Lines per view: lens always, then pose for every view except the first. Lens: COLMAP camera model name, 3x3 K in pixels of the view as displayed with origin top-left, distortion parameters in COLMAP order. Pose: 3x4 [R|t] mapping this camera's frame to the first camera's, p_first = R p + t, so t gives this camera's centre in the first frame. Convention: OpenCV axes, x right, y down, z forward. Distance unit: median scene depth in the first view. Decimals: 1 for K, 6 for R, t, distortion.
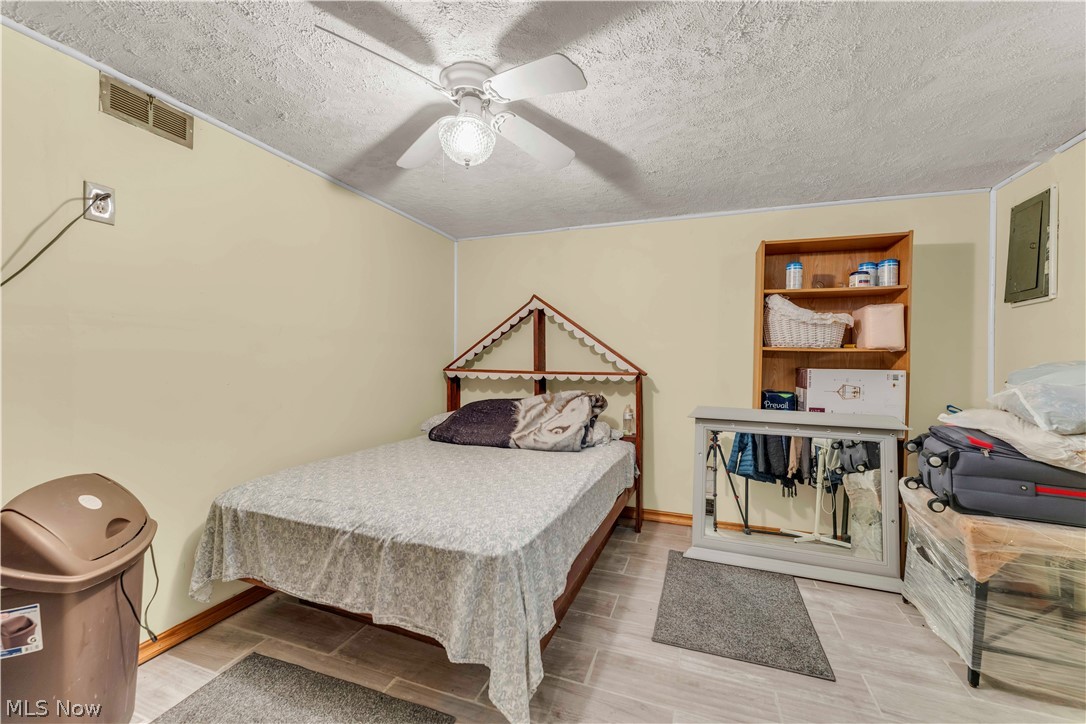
lens RADIAL K [[446.7, 0, 542.1], [0, 446.7, 361.8], [0, 0, 1]] dist [-0.006427, 0.000182]
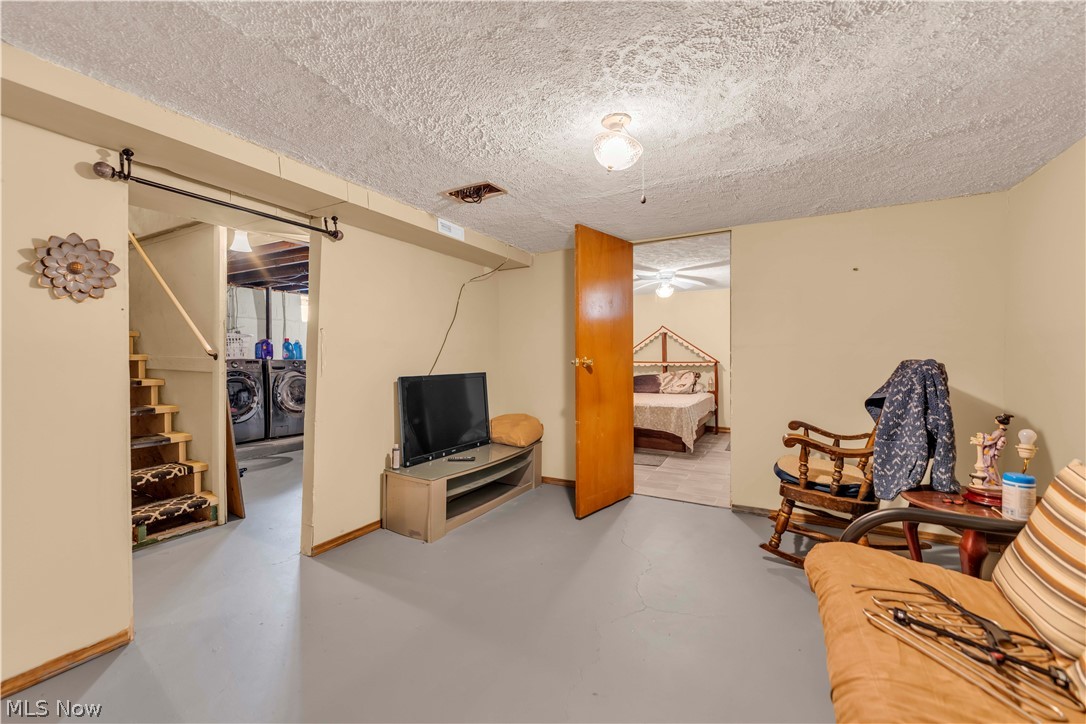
lens RADIAL K [[446.7, 0, 505.0], [0, 446.7, 362.6], [0, 0, 1]] dist [-0.006427, 0.000182]
pose [[0.980584, -0.011536, -0.195761, -0.361738], [0.013746, 0.999856, 0.009933, -0.006621], [0.195618, -0.012432, 0.980601, -1.315268]]
